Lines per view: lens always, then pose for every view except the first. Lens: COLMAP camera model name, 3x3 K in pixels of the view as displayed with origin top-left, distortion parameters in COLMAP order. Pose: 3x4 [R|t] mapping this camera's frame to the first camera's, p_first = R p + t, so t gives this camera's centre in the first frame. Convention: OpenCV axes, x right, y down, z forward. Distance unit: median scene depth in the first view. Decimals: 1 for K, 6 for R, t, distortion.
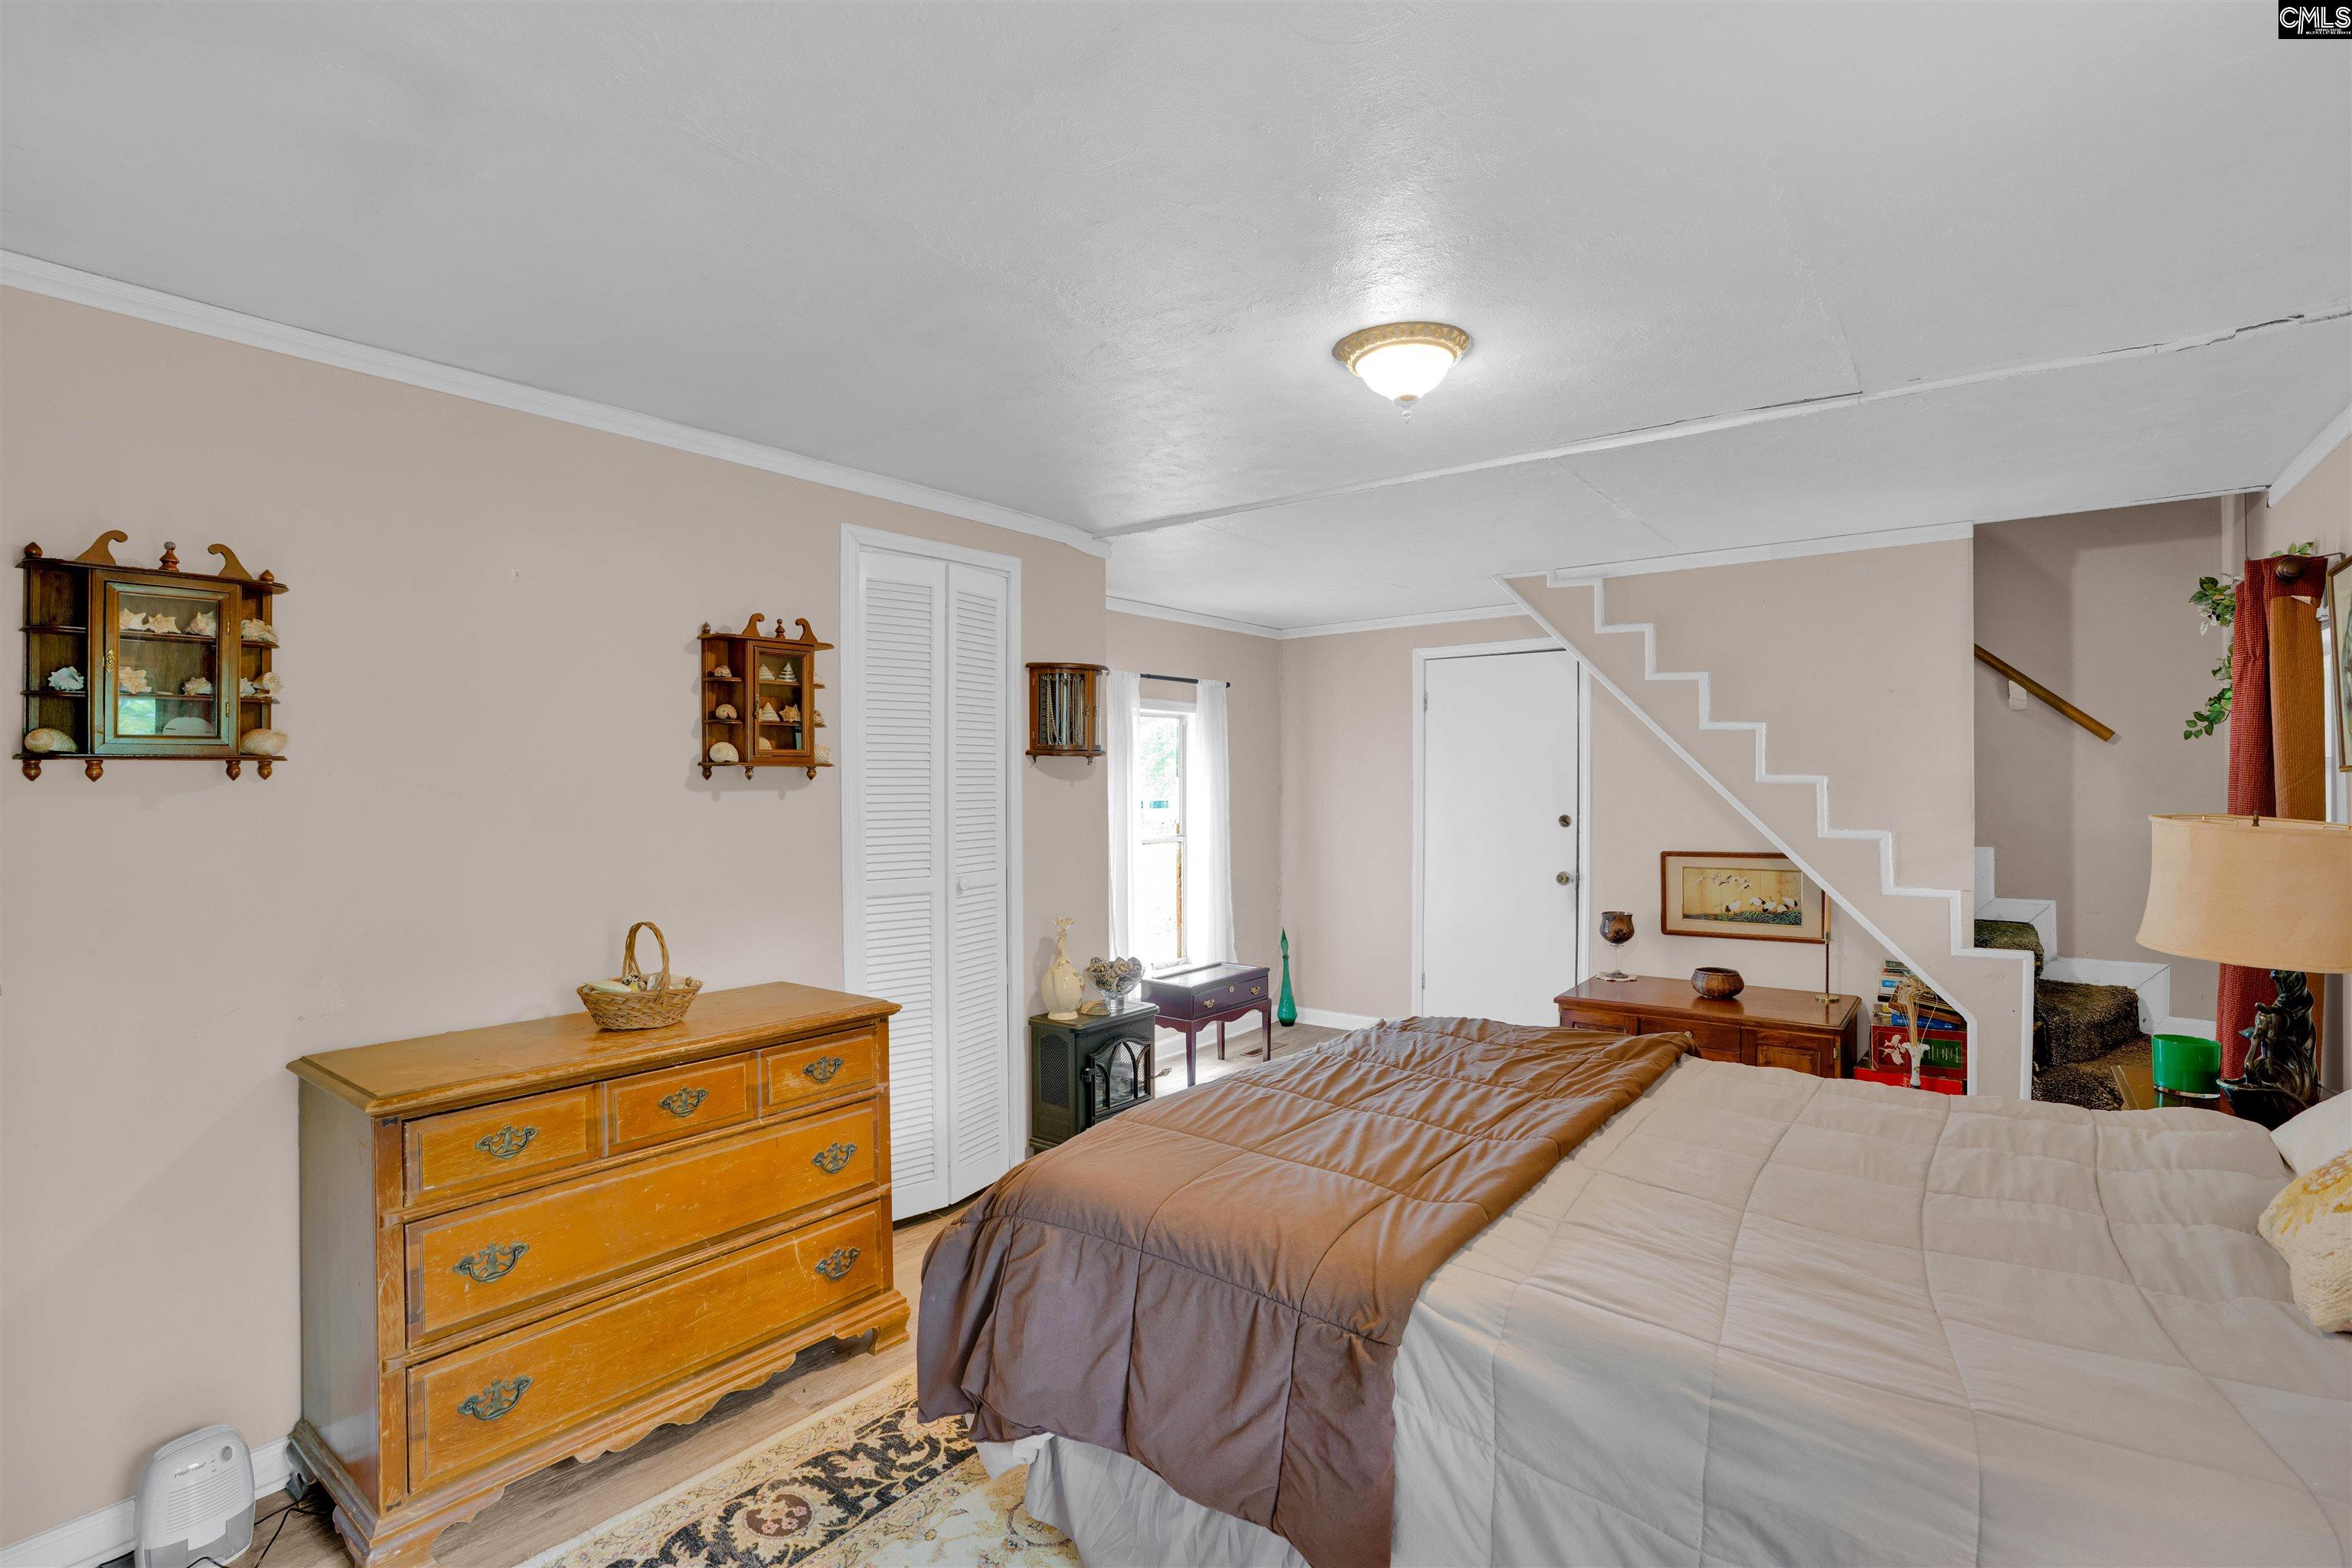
lens RADIAL K [[1098.4, 0, 1177.2], [0, 1098.4, 793.5], [0, 0, 1]] dist [-0.066050, 0.025365]
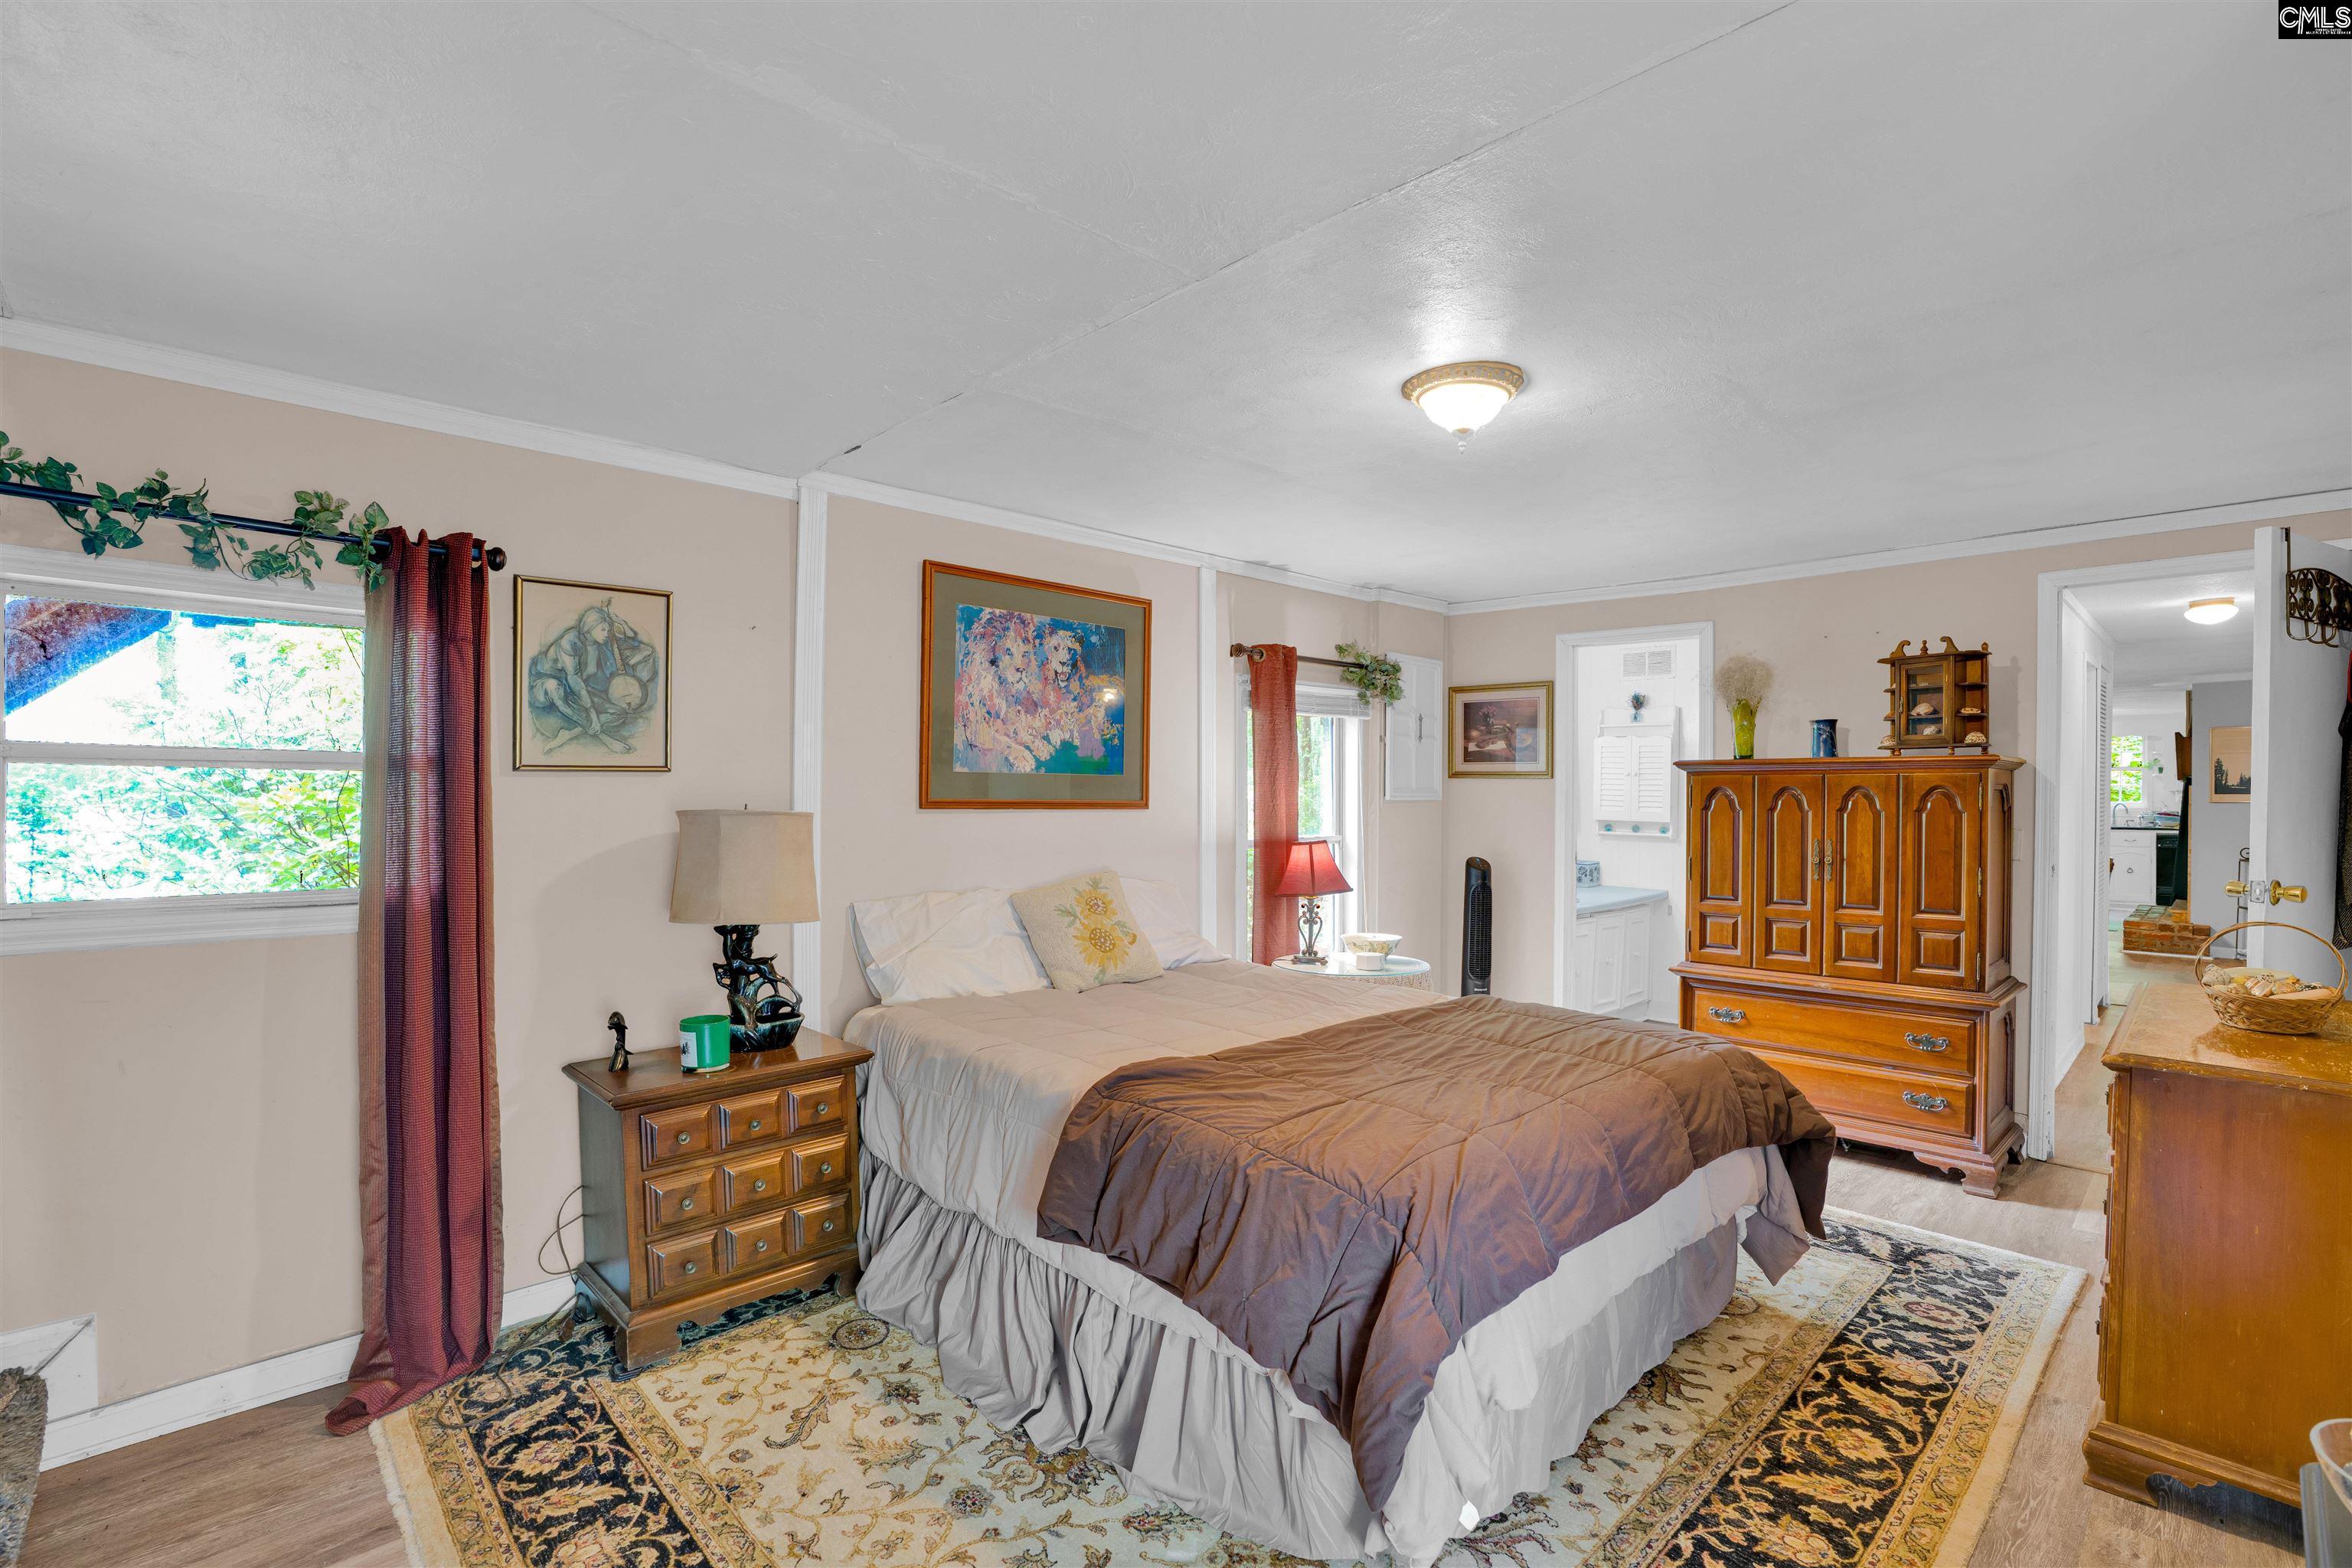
lens RADIAL K [[1083.4, 0, 1176.2], [0, 1083.4, 772.4], [0, 0, 1]] dist [-0.069134, 0.027726]
pose [[-0.990487, 0.002573, 0.137585, 0.190301], [0.002142, 0.999992, -0.003280, -0.008596], [-0.137592, -0.002954, -0.990485, 1.153106]]
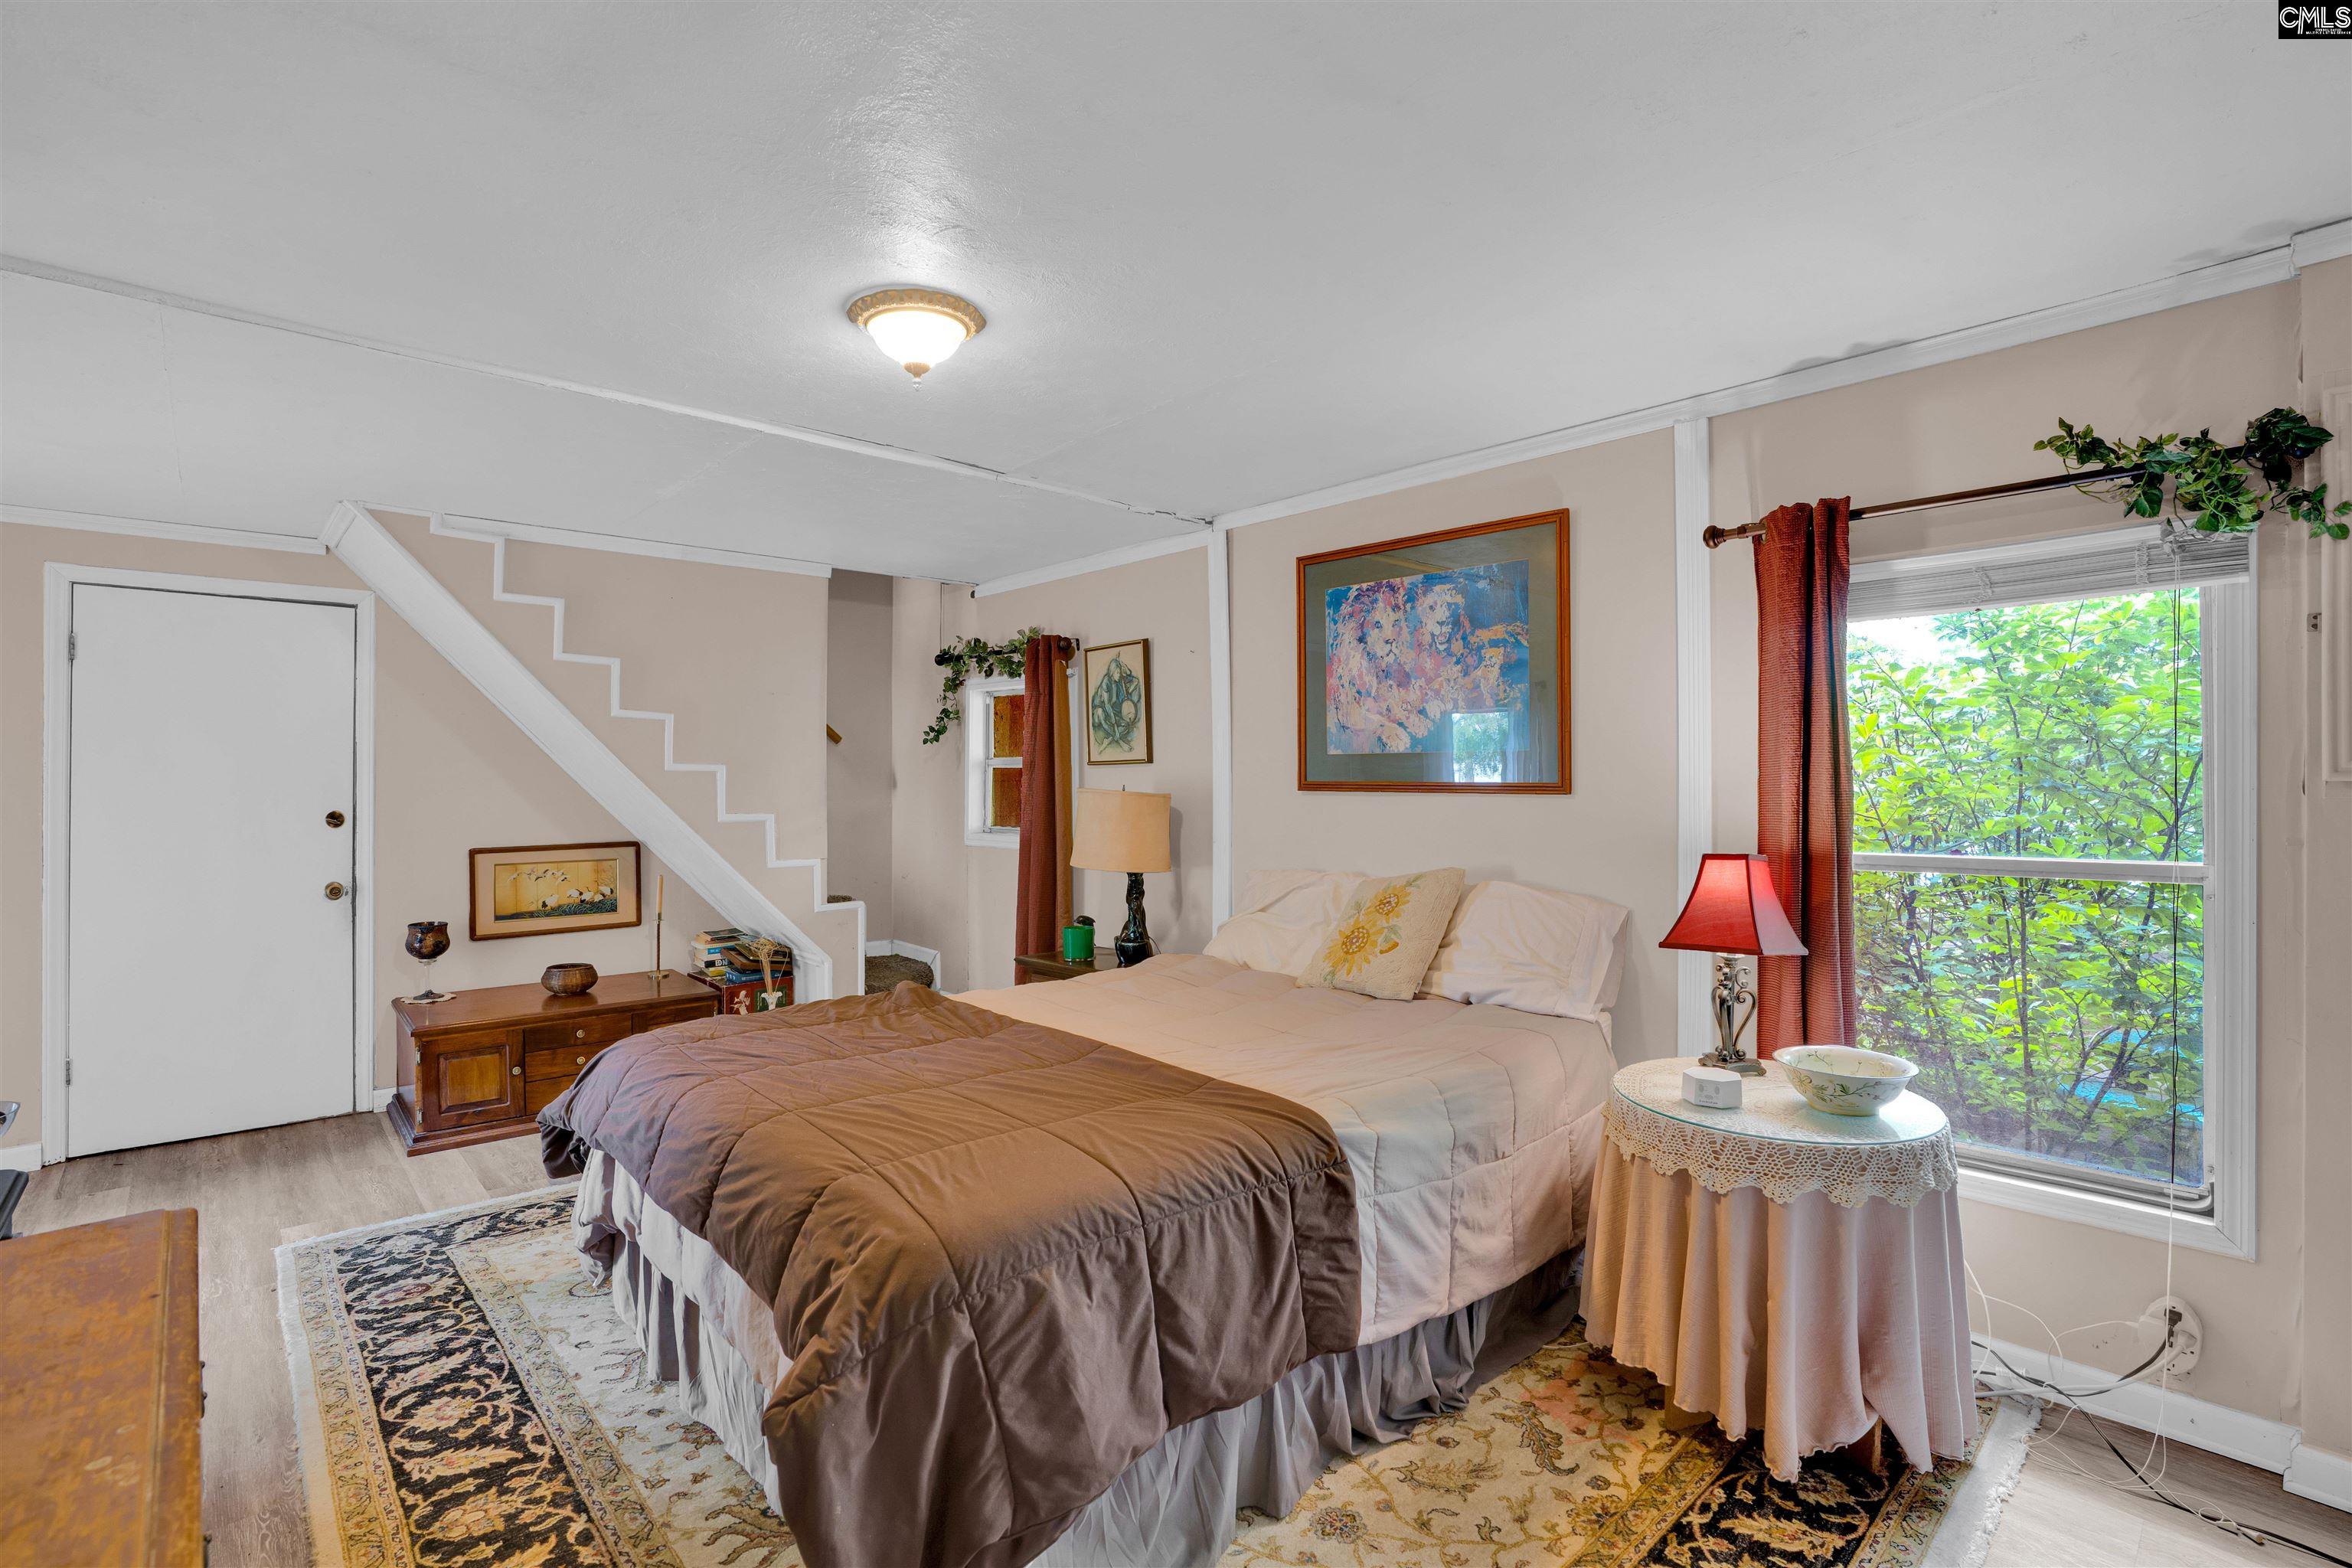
lens RADIAL K [[1098.4, 0, 1177.2], [0, 1098.4, 793.5], [0, 0, 1]] dist [-0.066050, 0.025365]
pose [[0.170409, -0.001813, 0.985372, -0.394210], [0.011397, 0.999935, -0.000131, 0.017110], [-0.985307, 0.011252, 0.170419, 0.326795]]
